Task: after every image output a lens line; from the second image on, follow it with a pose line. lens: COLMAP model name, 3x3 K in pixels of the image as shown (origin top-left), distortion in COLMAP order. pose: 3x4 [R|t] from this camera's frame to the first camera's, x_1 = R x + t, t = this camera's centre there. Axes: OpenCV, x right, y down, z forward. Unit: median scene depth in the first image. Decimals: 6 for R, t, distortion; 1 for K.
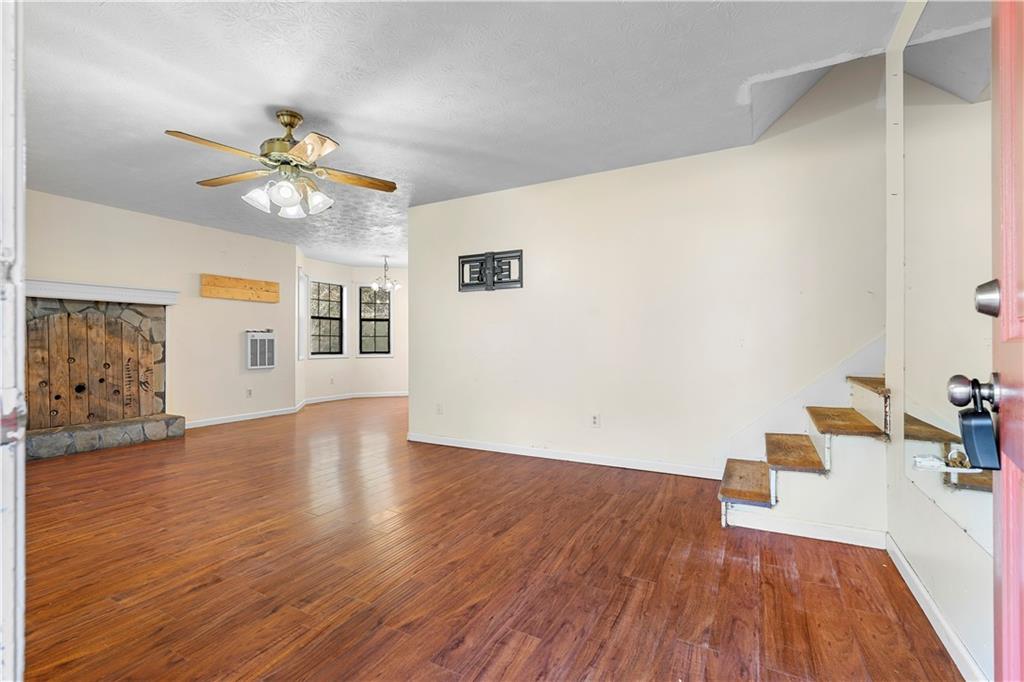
lens RADIAL K [[465.9, 0, 509.9], [0, 465.9, 344.3], [0, 0, 1]] dist [-0.000087, 0.000339]
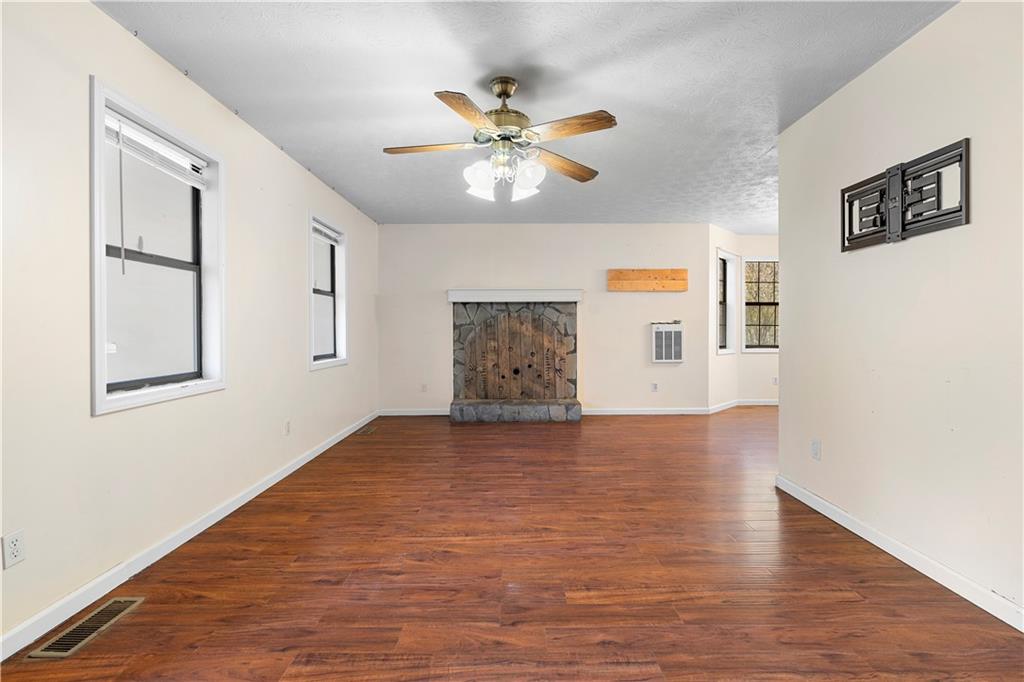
lens RADIAL K [[465.9, 0, 511.7], [0, 465.9, 334.1], [0, 0, 1]] dist [-0.005563, 0.000280]
pose [[0.478112, 0.007895, -0.878263, 0.194318], [0.000067, 0.999959, 0.009026, -0.018899], [0.878299, -0.004375, 0.478092, 0.379312]]
